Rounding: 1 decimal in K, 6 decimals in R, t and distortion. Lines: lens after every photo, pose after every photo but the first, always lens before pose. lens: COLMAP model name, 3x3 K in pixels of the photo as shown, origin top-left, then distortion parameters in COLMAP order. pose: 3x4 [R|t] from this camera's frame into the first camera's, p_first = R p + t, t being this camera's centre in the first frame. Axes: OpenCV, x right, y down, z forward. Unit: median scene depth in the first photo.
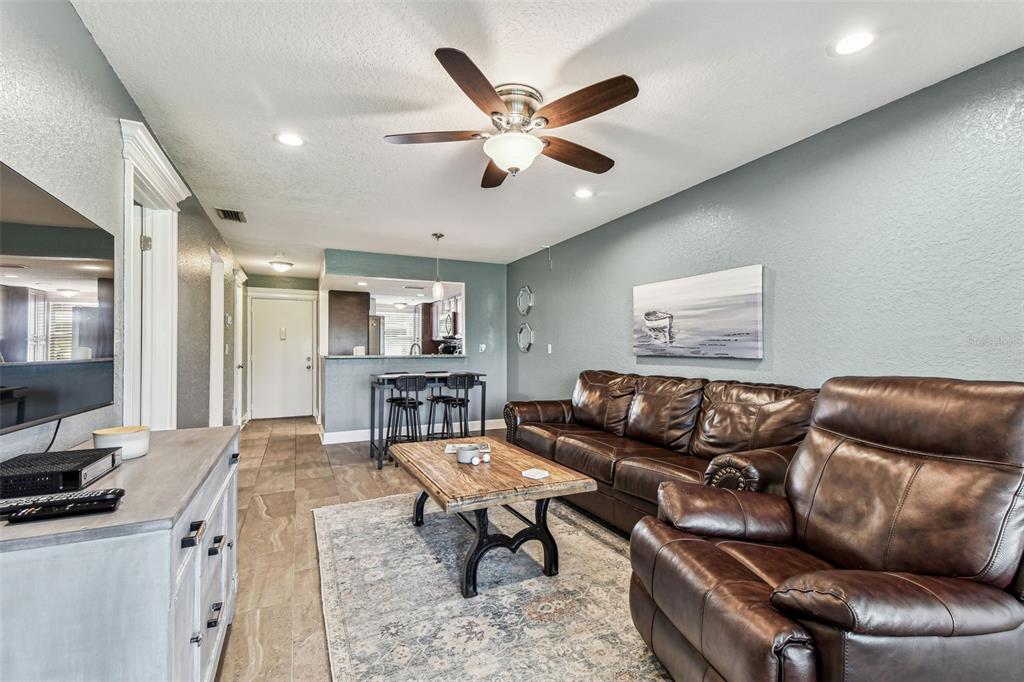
lens RADIAL K [[460.9, 0, 519.3], [0, 460.9, 344.2], [0, 0, 1]] dist [0.019911, -0.013329]
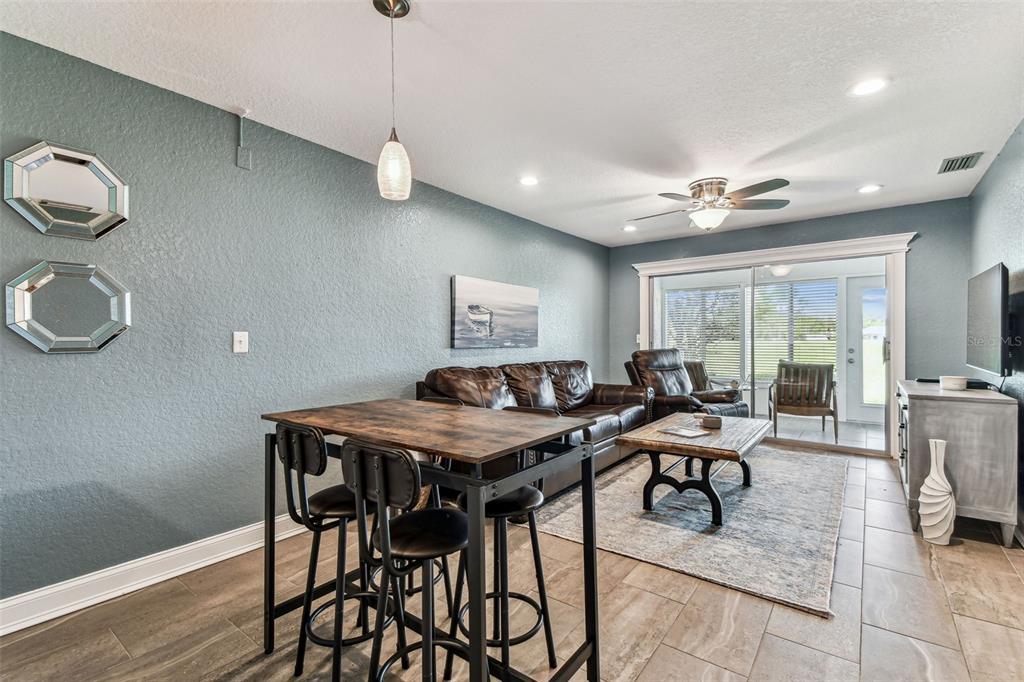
lens RADIAL K [[460.9, 0, 515.8], [0, 460.9, 344.3], [0, 0, 1]] dist [0.019911, -0.013329]
pose [[-0.457499, -0.002755, 0.889206, -0.713602], [-0.003679, 0.999993, 0.001205, 0.016264], [-0.889203, -0.002720, -0.457506, 1.473464]]
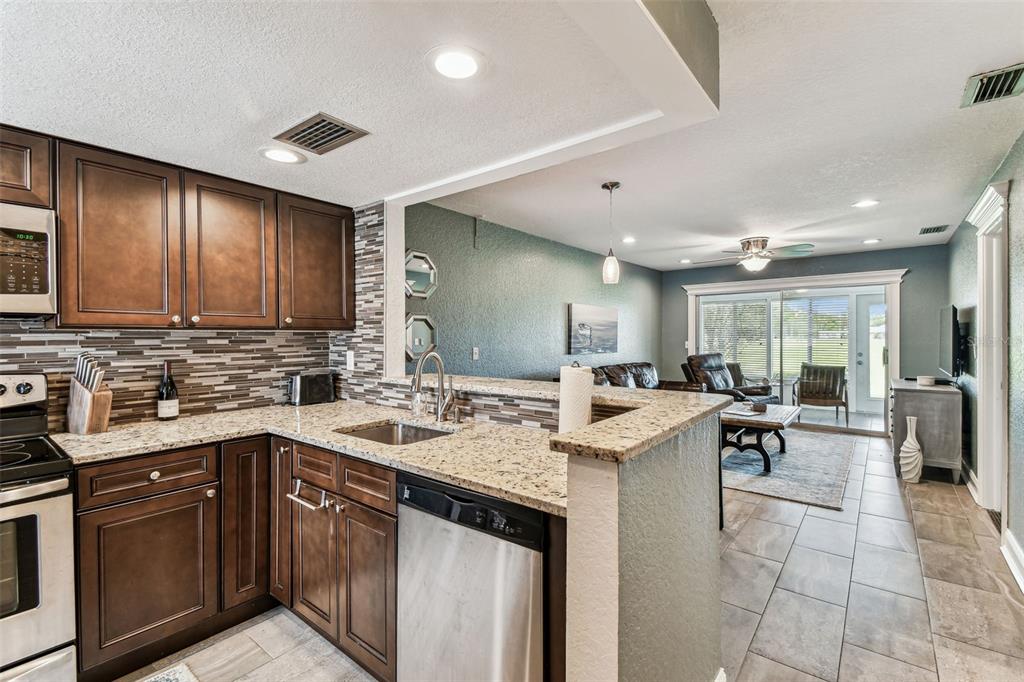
lens RADIAL K [[460.9, 0, 506.8], [0, 460.9, 340.3], [0, 0, 1]] dist [0.019911, -0.013329]
pose [[-0.428536, -0.003117, 0.903519, -0.973152], [-0.005249, 0.999986, 0.000961, -0.019947], [-0.903509, -0.004331, -0.428546, 1.941989]]
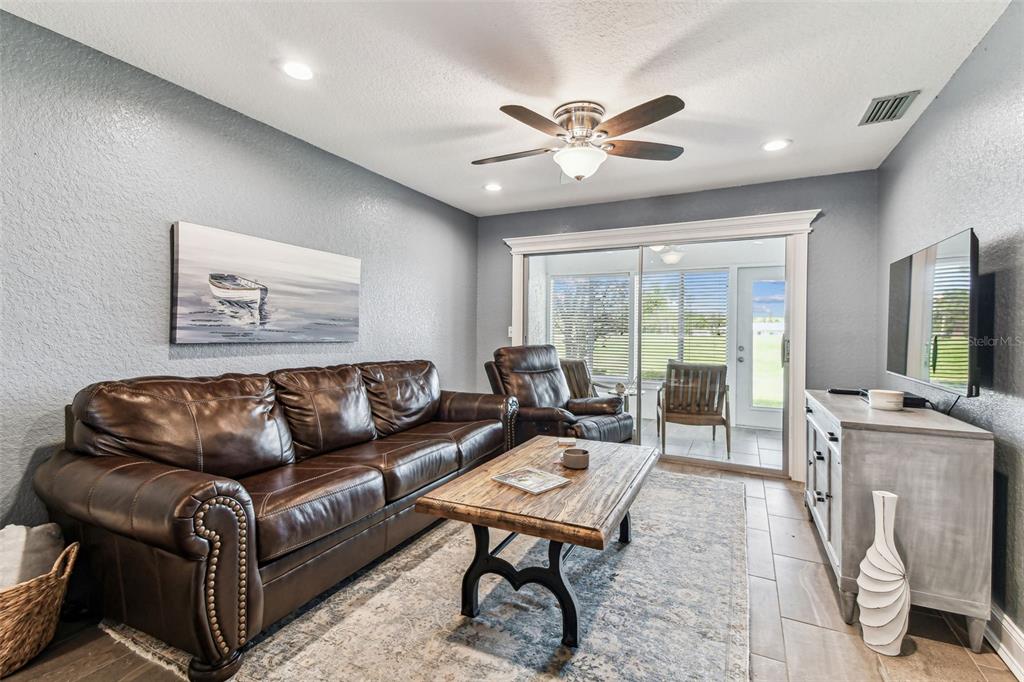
lens RADIAL K [[460.9, 0, 522.4], [0, 460.9, 336.9], [0, 0, 1]] dist [0.019911, -0.013329]
pose [[-0.631471, -0.011482, 0.775314, -0.505339], [-0.016389, 0.999865, 0.001460, 0.008756], [-0.775226, -0.011785, -0.631574, 1.151911]]
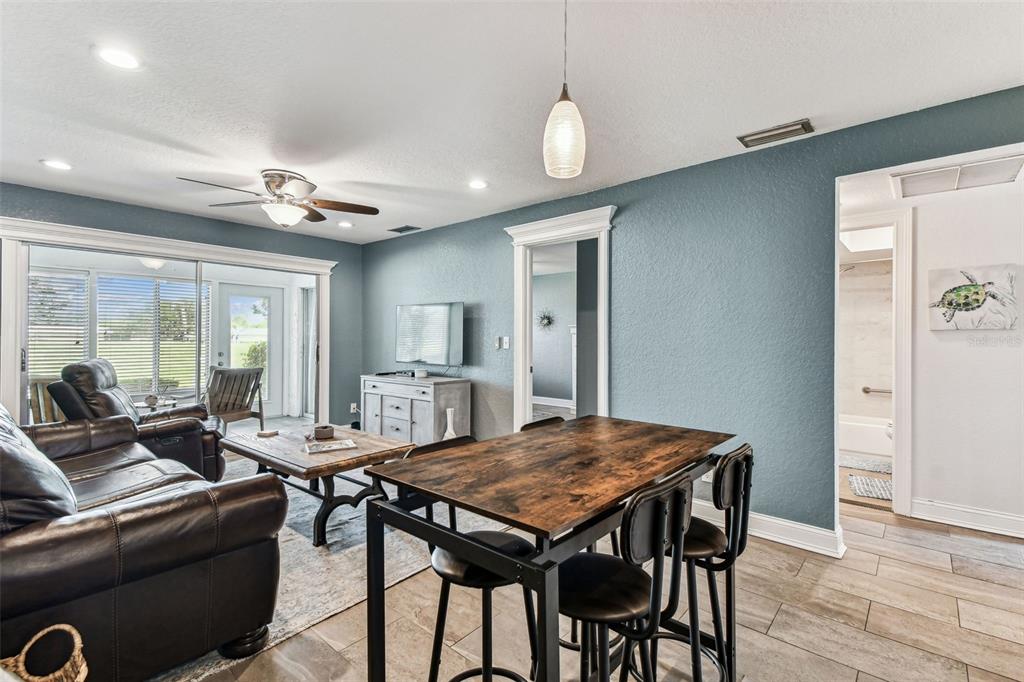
lens RADIAL K [[460.9, 0, 524.7], [0, 460.9, 337.0], [0, 0, 1]] dist [0.019911, -0.013329]
pose [[-0.900719, -0.002540, -0.434395, -0.043352], [0.003864, 0.999897, -0.013857, 0.001485], [0.434385, -0.014160, -0.900616, 1.674773]]
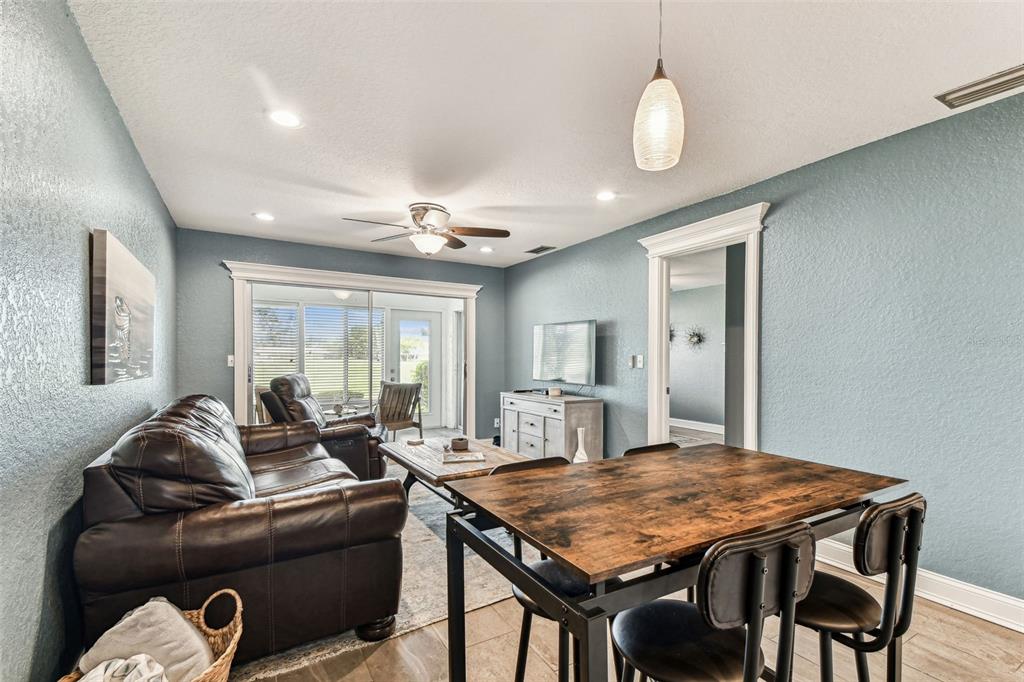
lens RADIAL K [[460.9, 0, 526.8], [0, 460.9, 363.5], [0, 0, 1]] dist [0.019911, -0.013329]
pose [[-0.991930, -0.000093, -0.126788, -0.098664], [-0.000128, 1.000000, 0.000270, 0.004205], [0.126788, 0.000284, -0.991930, 1.665290]]
